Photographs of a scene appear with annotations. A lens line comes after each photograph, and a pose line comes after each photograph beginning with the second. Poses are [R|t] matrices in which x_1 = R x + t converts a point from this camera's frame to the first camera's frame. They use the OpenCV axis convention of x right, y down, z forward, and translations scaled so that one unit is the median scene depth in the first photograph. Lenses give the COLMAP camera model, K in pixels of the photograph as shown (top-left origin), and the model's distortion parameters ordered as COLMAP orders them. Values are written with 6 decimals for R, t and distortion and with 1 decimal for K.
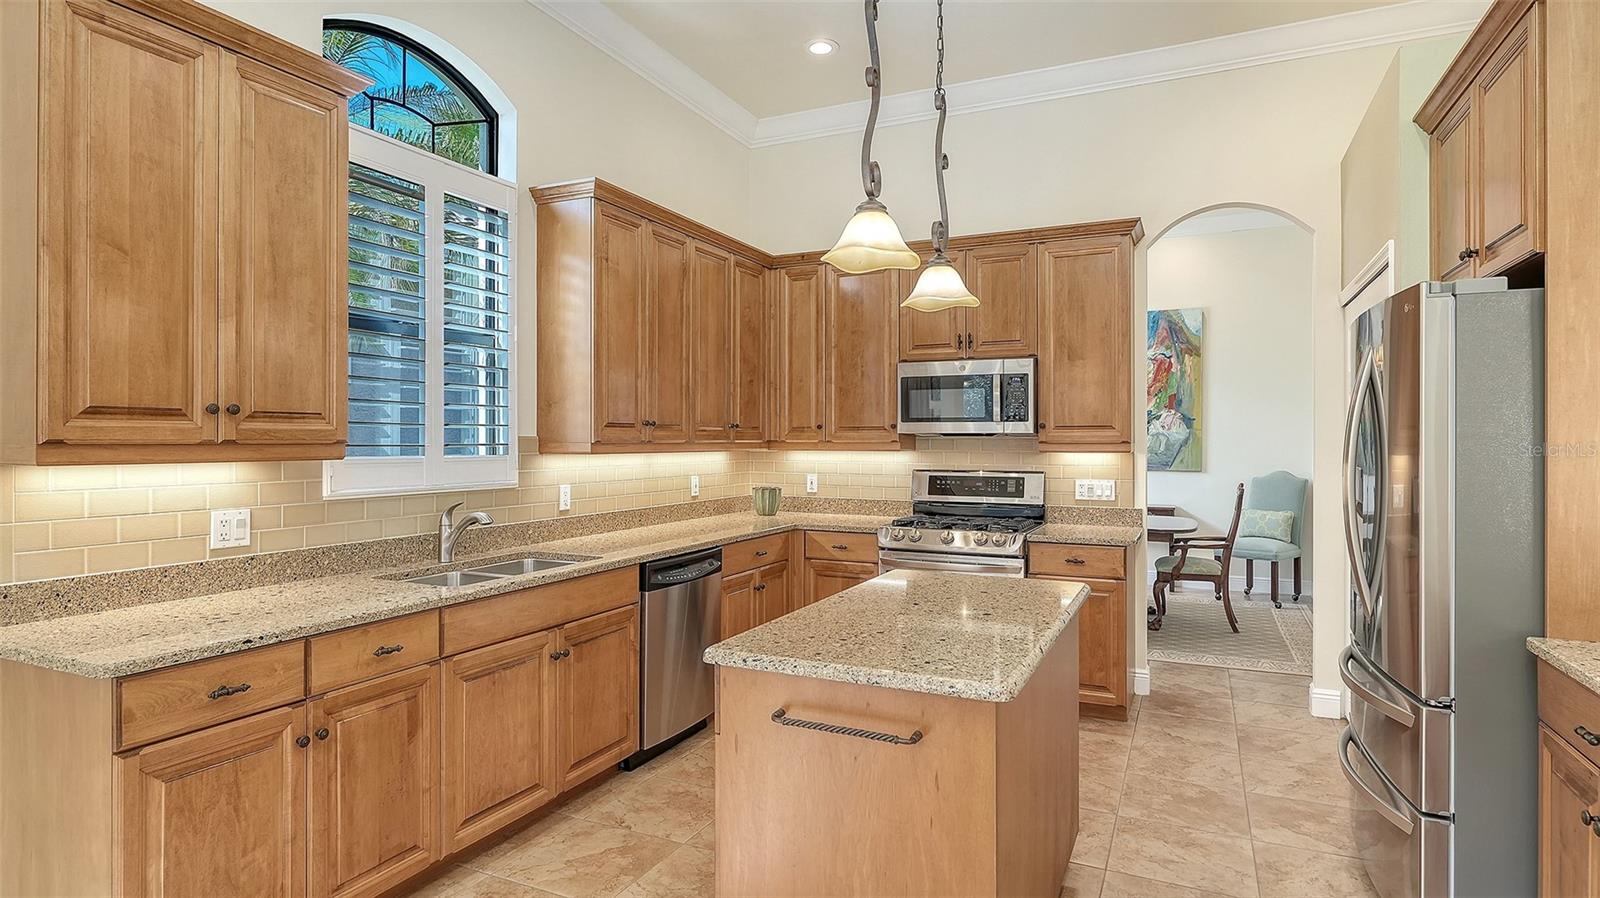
lens RADIAL K [[820.6, 0, 801.5], [0, 820.6, 452.7], [0, 0, 1]] dist [-0.021570, -0.001746]
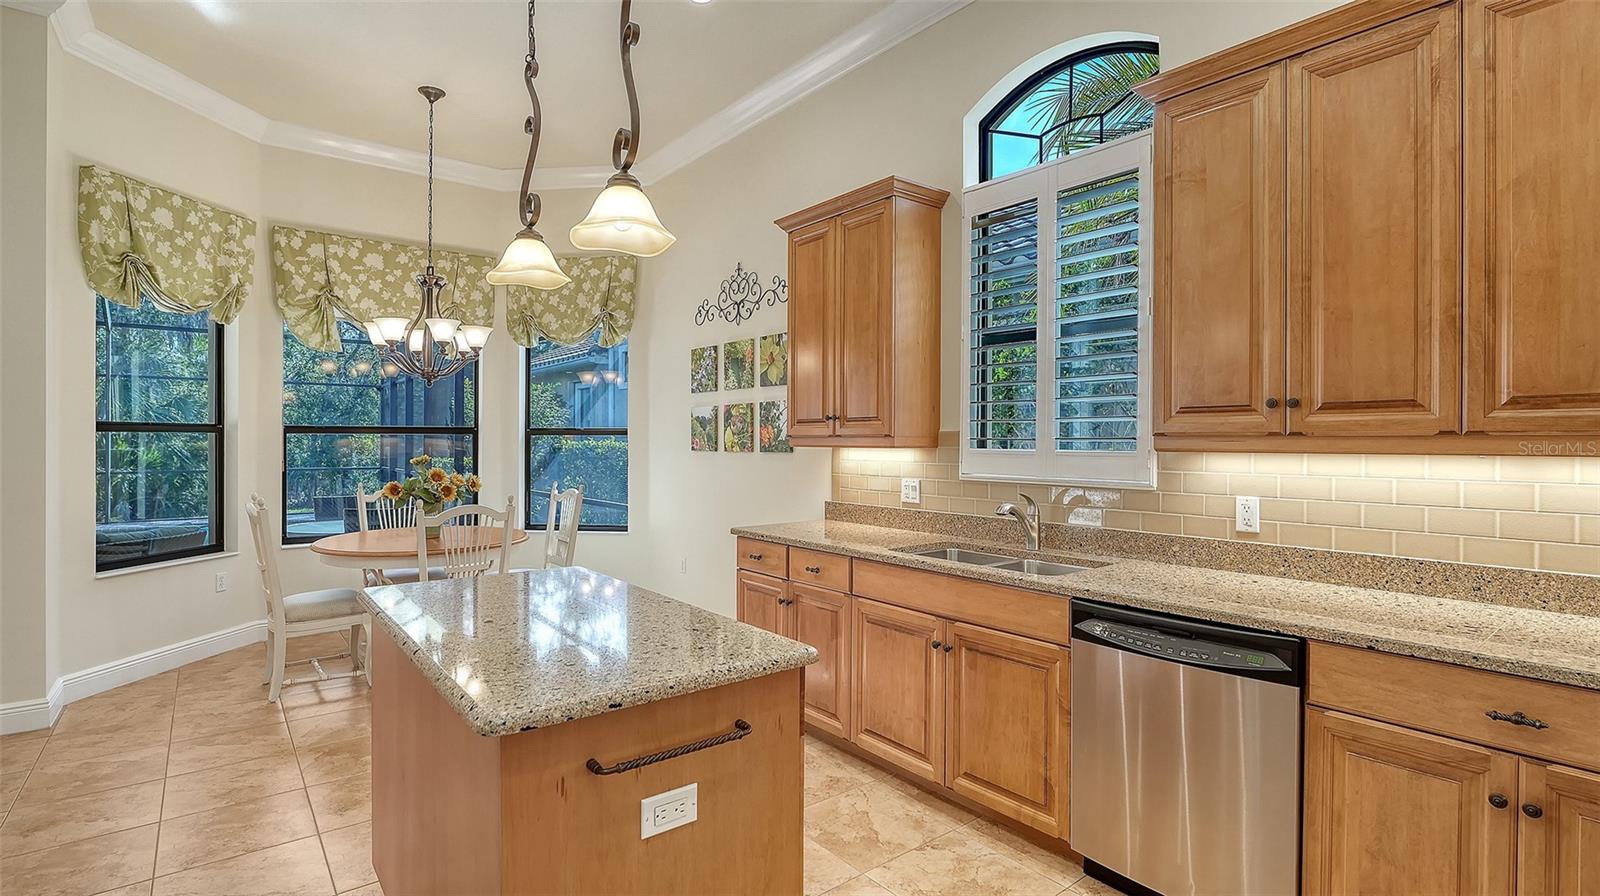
lens RADIAL K [[740.4, 0, 784.6], [0, 740.4, 440.1], [0, 0, 1]] dist [-0.001927, 0.000595]
pose [[-0.437840, 0.008069, -0.899017, 0.470639], [-0.008003, 0.999885, 0.012871, -0.014566], [0.899017, 0.012830, -0.437725, 0.940548]]
